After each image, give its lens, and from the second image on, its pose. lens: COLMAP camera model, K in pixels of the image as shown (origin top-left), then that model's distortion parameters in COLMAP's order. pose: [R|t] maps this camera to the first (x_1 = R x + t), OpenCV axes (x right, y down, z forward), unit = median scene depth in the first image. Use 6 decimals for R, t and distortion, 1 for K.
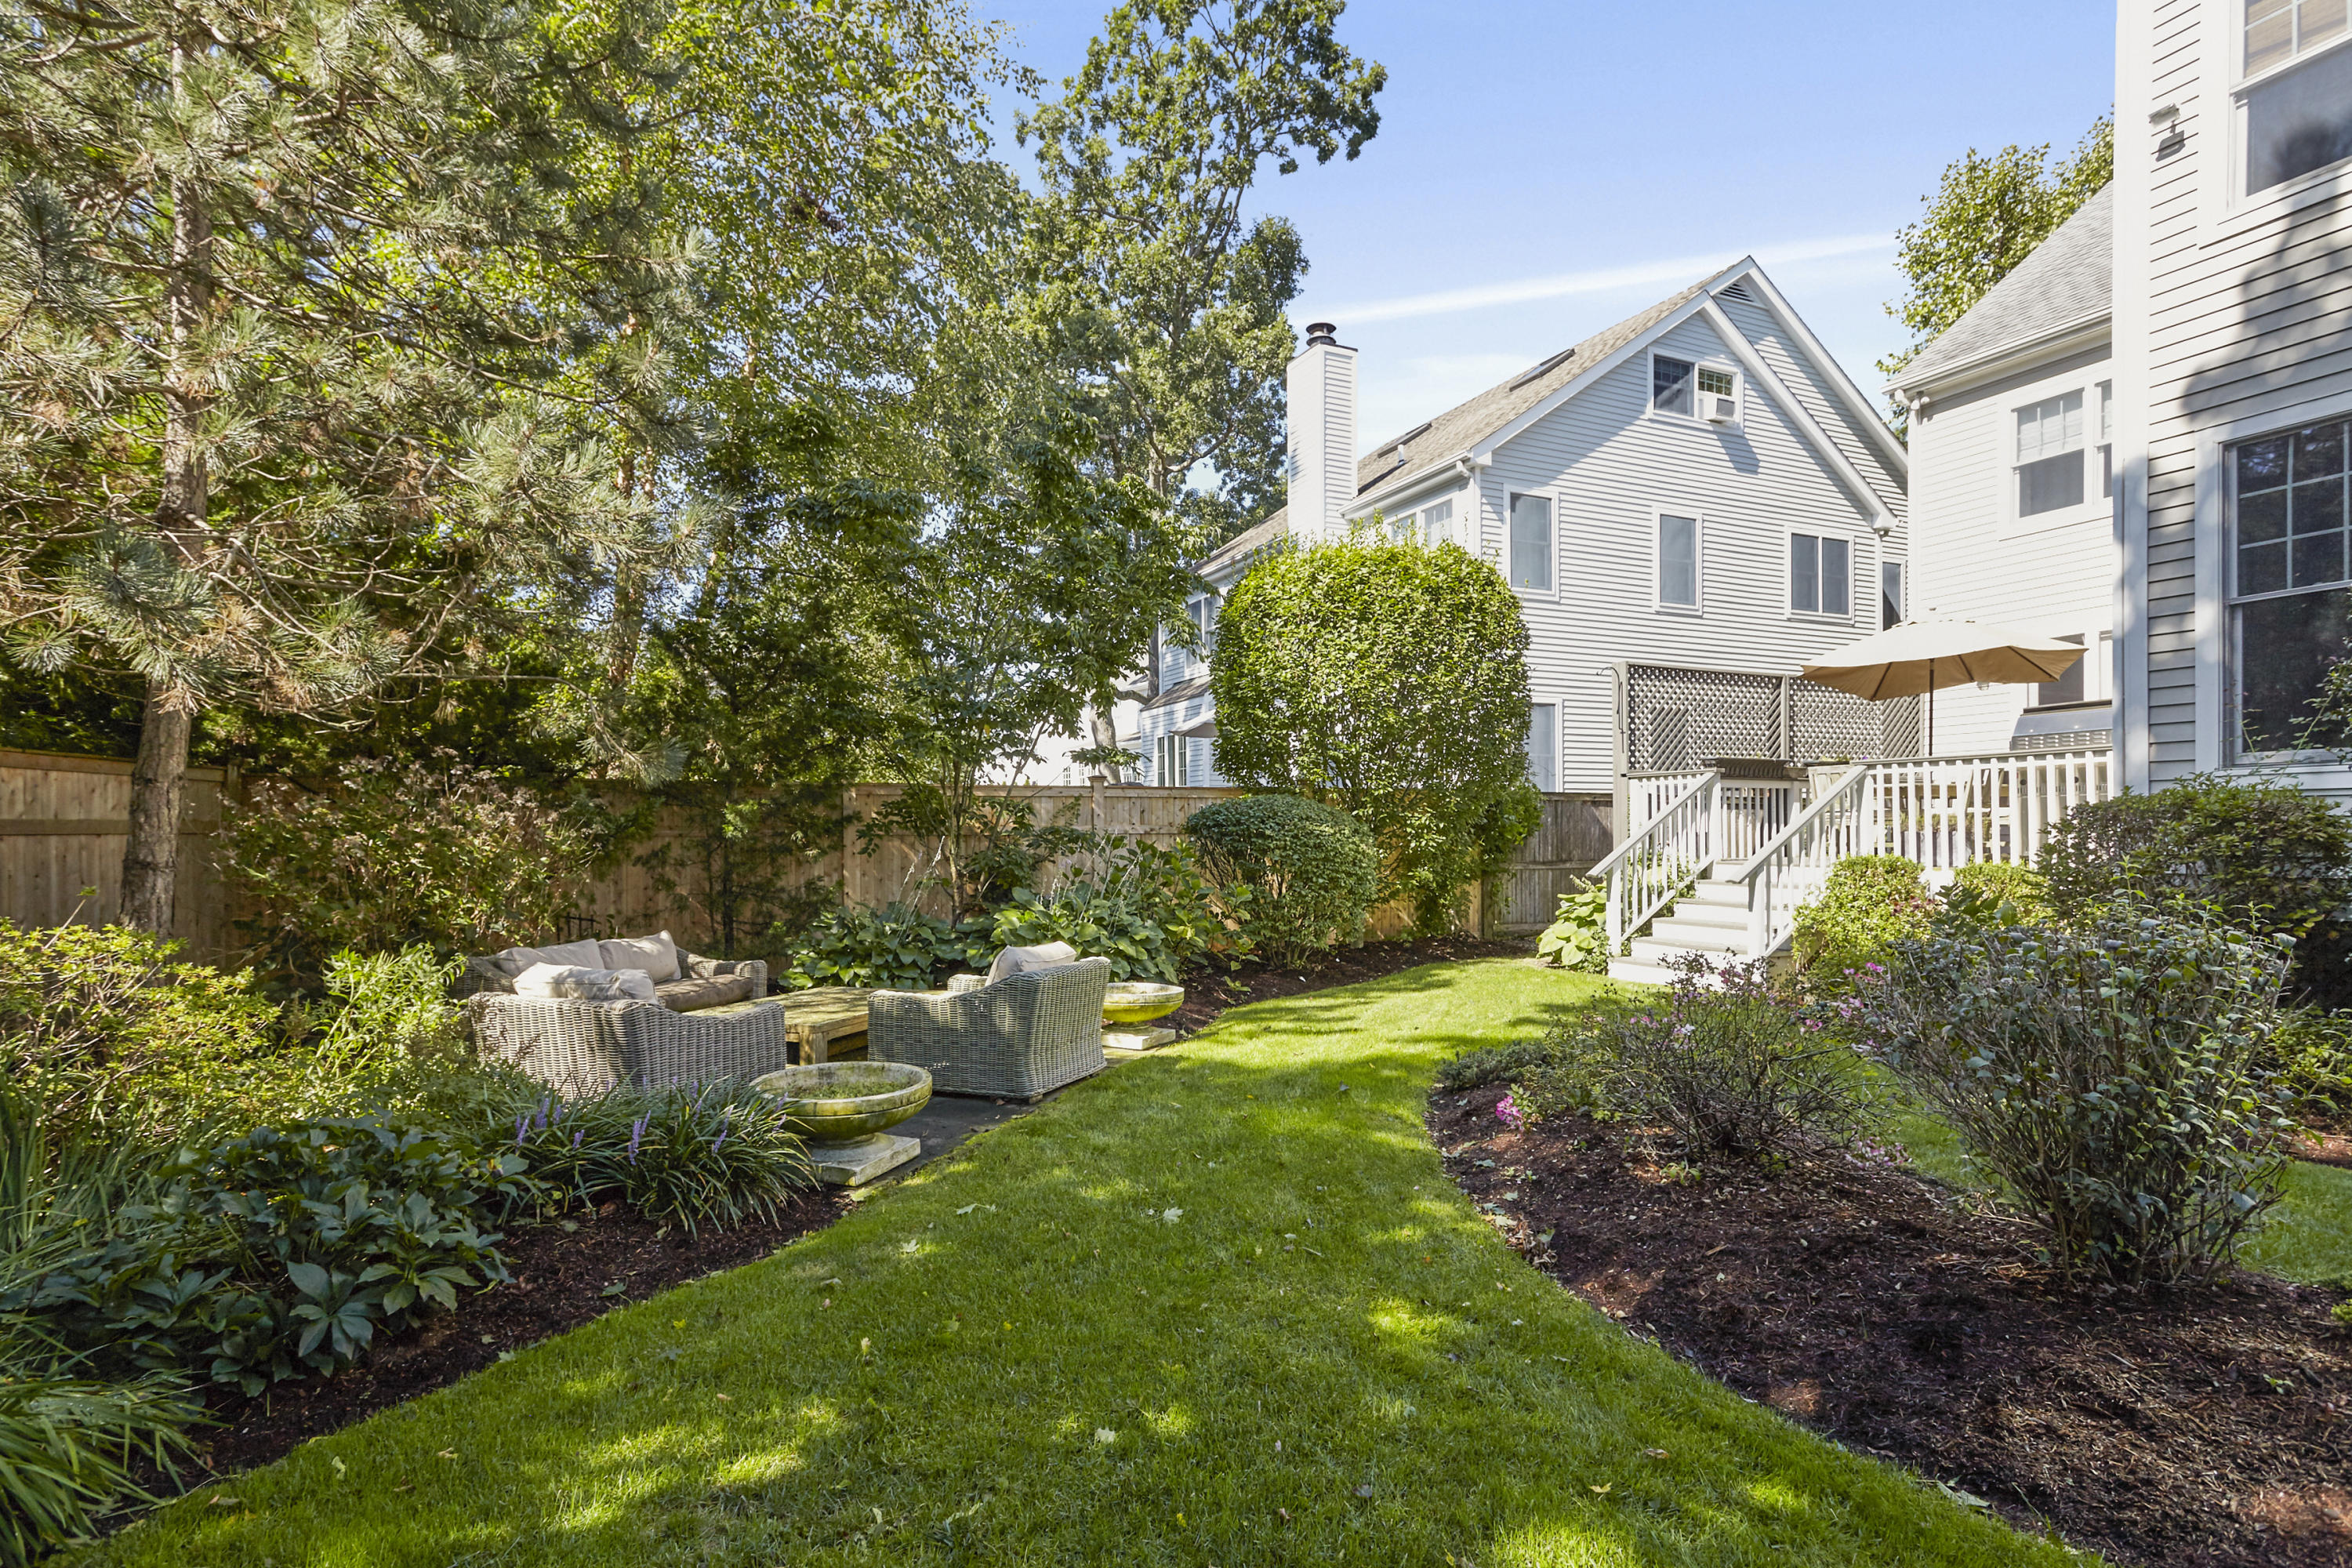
lens RADIAL K [[1147.0, 0, 1198.1], [0, 1147.0, 832.1], [0, 0, 1]] dist [0.015856, -0.001203]
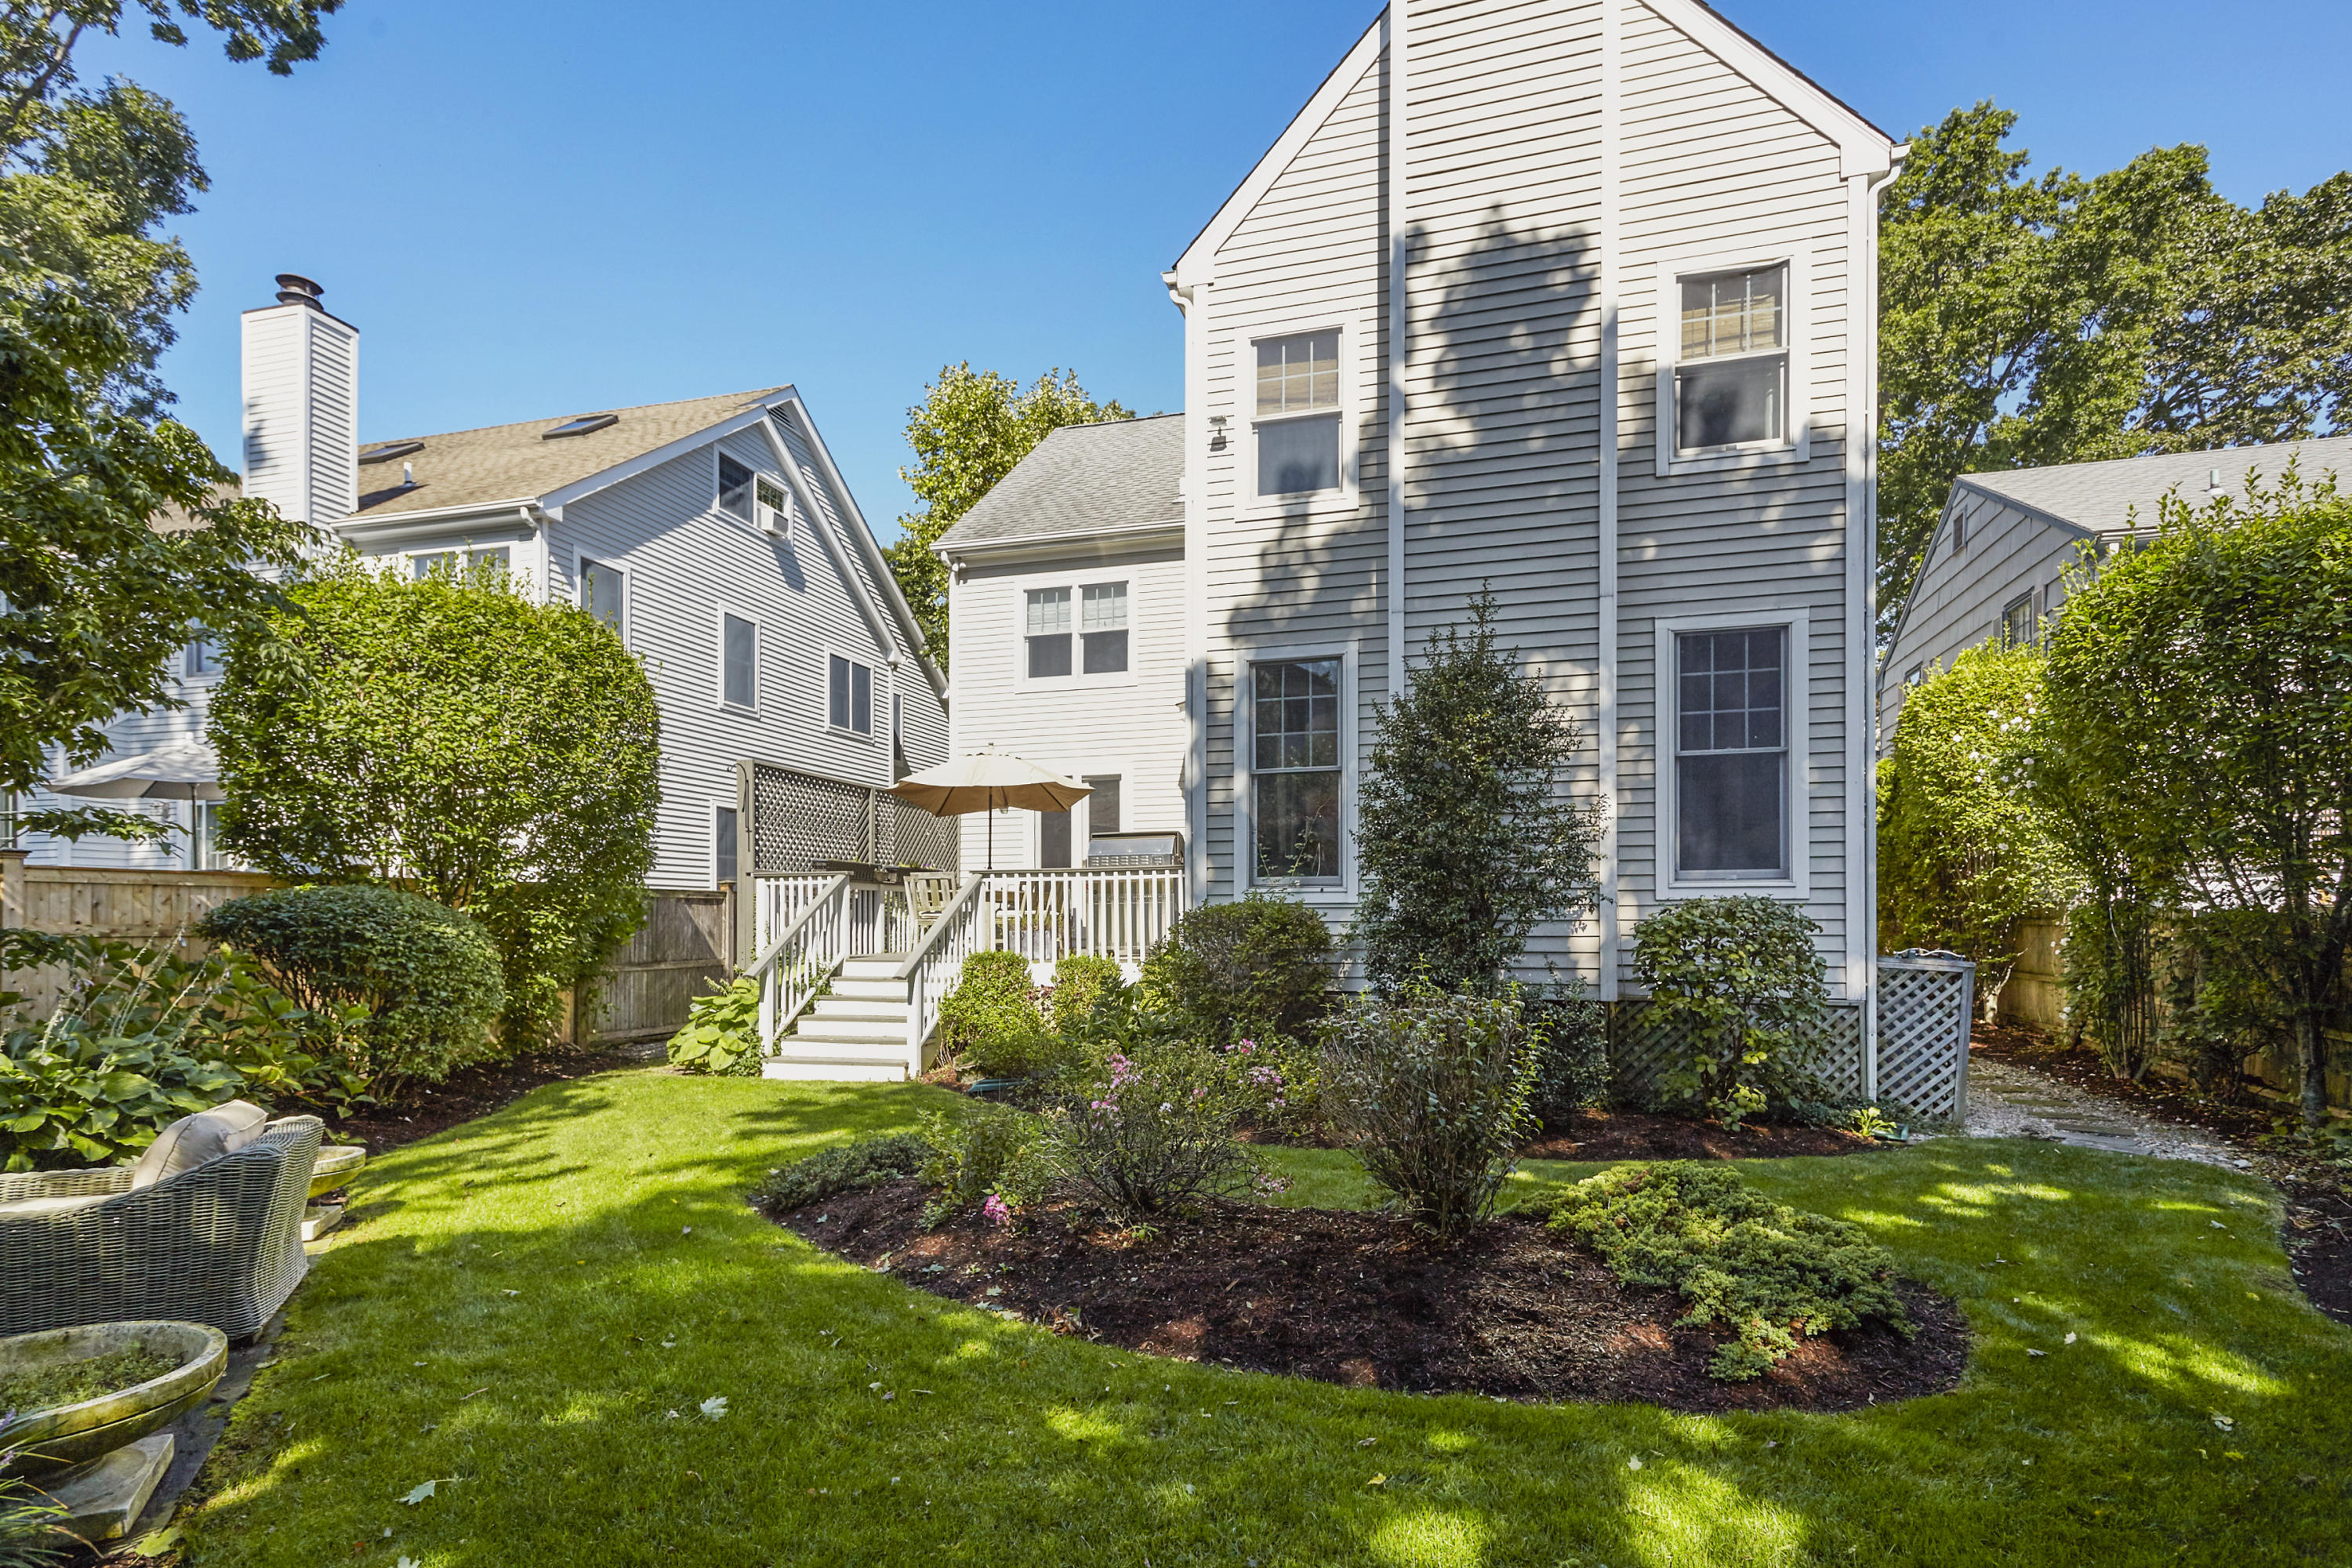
lens RADIAL K [[1147.0, 0, 1191.2], [0, 1147.0, 911.7], [0, 0, 1]] dist [0.015856, -0.001203]
pose [[0.673902, 0.008898, 0.738767, -0.121590], [0.001851, 0.999904, -0.013732, -0.003087], [-0.738819, 0.010621, 0.673821, 0.056153]]
